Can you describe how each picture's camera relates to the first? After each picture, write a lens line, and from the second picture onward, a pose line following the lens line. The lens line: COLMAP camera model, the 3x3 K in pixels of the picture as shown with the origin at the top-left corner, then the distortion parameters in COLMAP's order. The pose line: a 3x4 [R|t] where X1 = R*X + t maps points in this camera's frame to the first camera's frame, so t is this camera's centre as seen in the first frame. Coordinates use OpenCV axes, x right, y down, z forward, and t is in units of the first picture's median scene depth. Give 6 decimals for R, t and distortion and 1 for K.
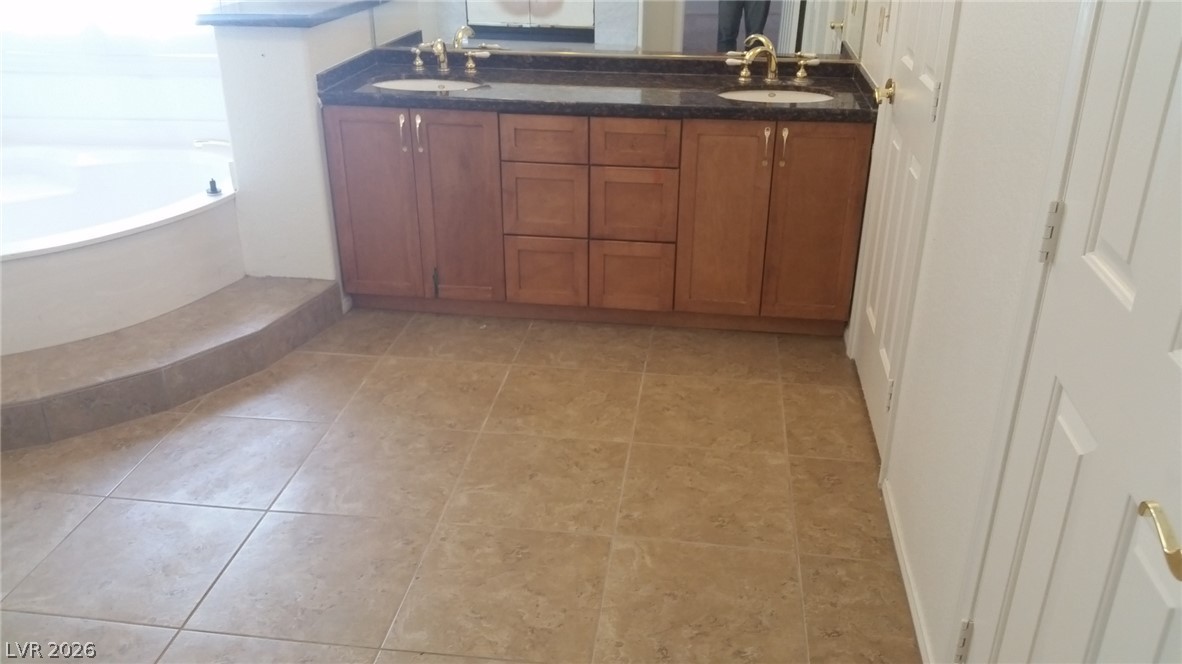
lens RADIAL K [[969.3, 0, 591.0], [0, 969.3, 332.0], [0, 0, 1]] dist [0.181199, -0.367718]
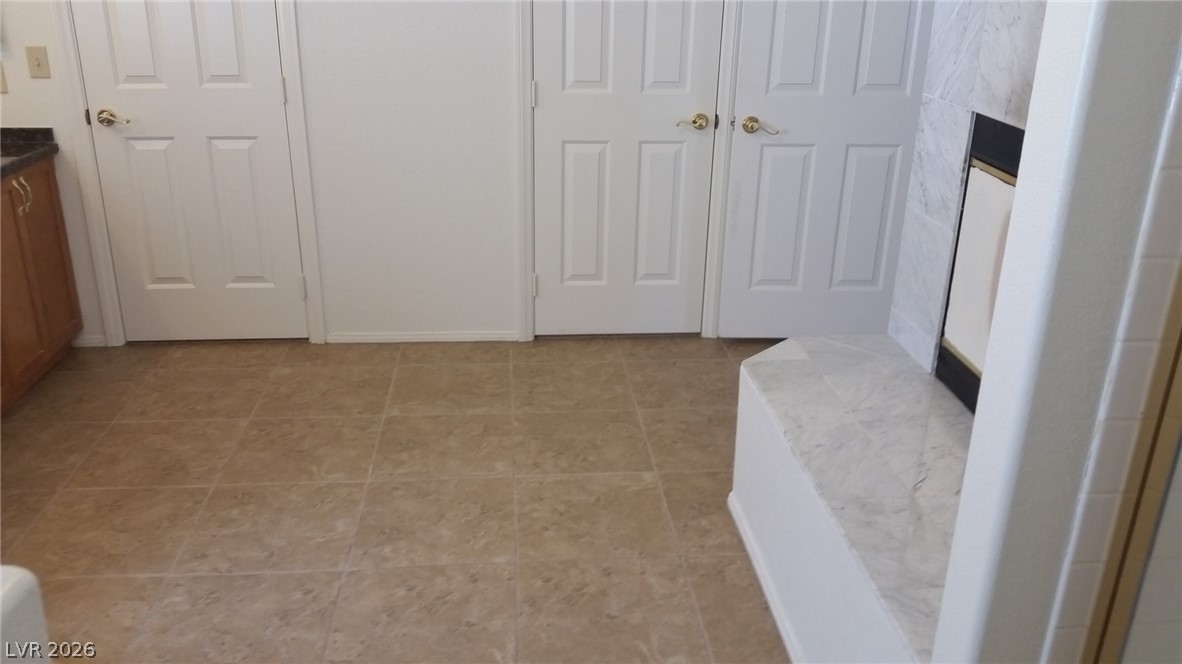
lens RADIAL K [[954.9, 0, 593.8], [0, 954.9, 313.2], [0, 0, 1]] dist [0.133399, -0.345885]
pose [[-0.210169, -0.350988, 0.912489, -1.078499], [0.392119, 0.824714, 0.407540, -0.307159], [-0.895585, 0.443456, -0.035700, 0.623187]]
